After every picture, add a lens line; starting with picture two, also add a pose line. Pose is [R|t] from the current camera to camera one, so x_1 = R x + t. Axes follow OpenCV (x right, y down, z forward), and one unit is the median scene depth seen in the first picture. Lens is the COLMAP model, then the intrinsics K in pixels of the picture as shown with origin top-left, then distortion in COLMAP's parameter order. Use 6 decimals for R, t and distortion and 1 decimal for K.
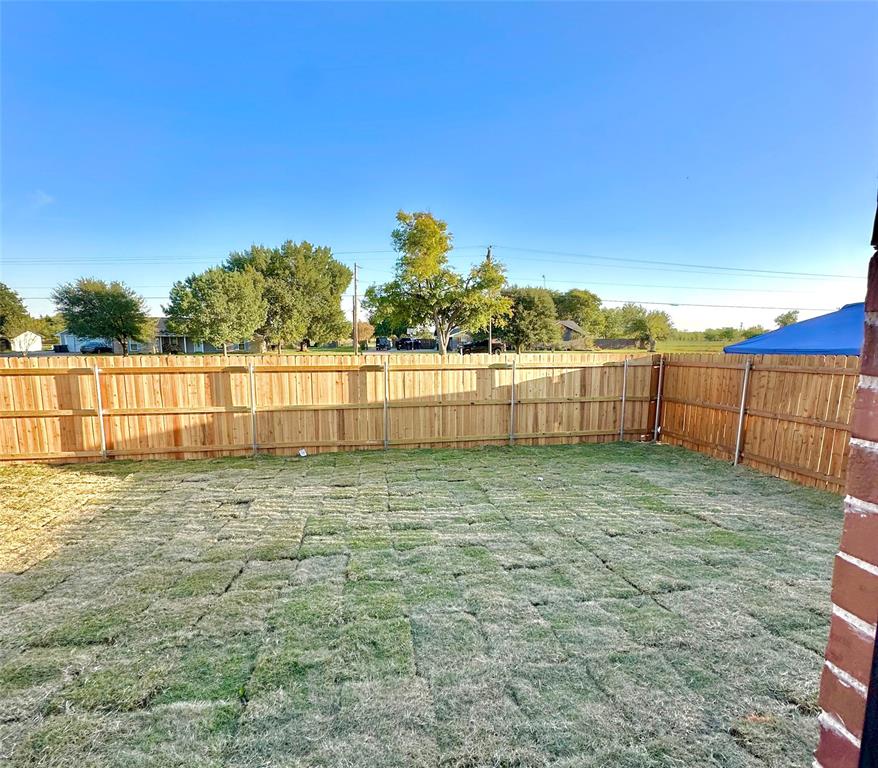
lens RADIAL K [[465.5, 0, 440.4], [0, 465.5, 393.1], [0, 0, 1]] dist [-0.004873, 0.001338]
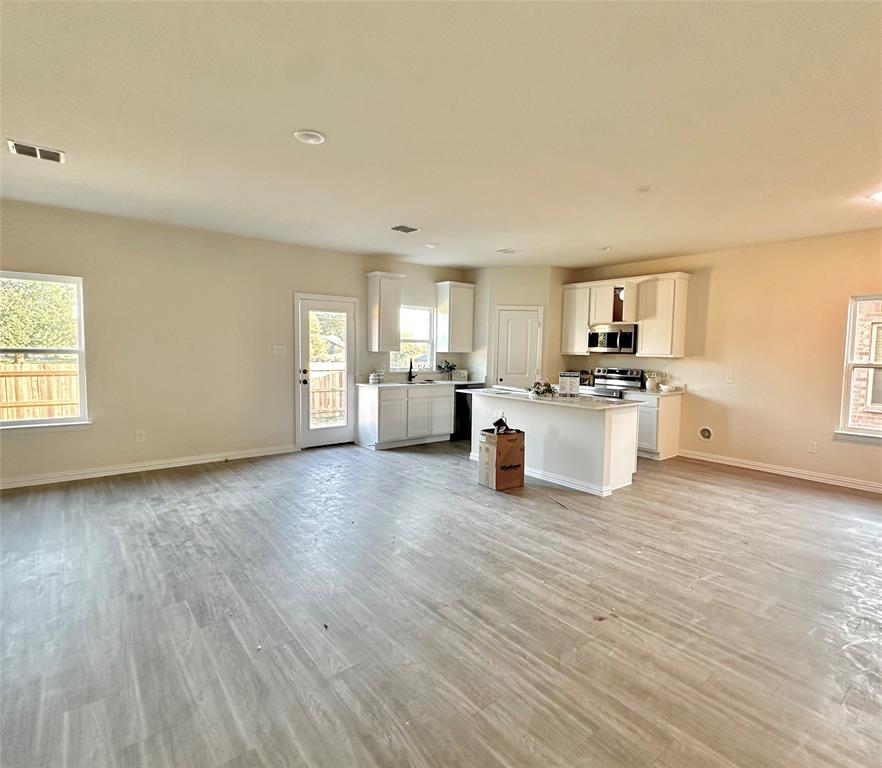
lens RADIAL K [[456.8, 0, 438.4], [0, 456.8, 383.9], [0, 0, 1]] dist [0.018207, -0.000097]
pose [[0.881350, -0.023822, 0.471863, -0.261849], [0.045369, 0.998380, -0.034336, 0.106601], [-0.470281, 0.051670, 0.881003, -1.000095]]
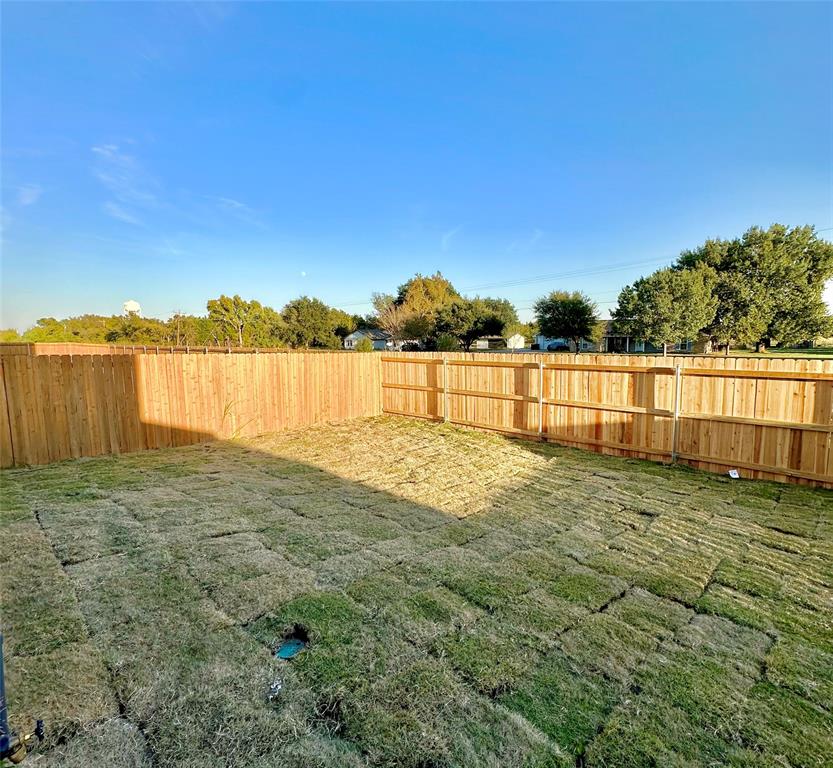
lens RADIAL K [[441.7, 0, 418.7], [0, 441.7, 386.3], [0, 0, 1]] dist [-0.004991, 0.001239]
pose [[0.586200, 0.080872, -0.806120, -0.001278], [-0.087999, 0.995474, 0.035877, -0.009902], [0.805373, 0.049906, 0.590664, 0.089507]]
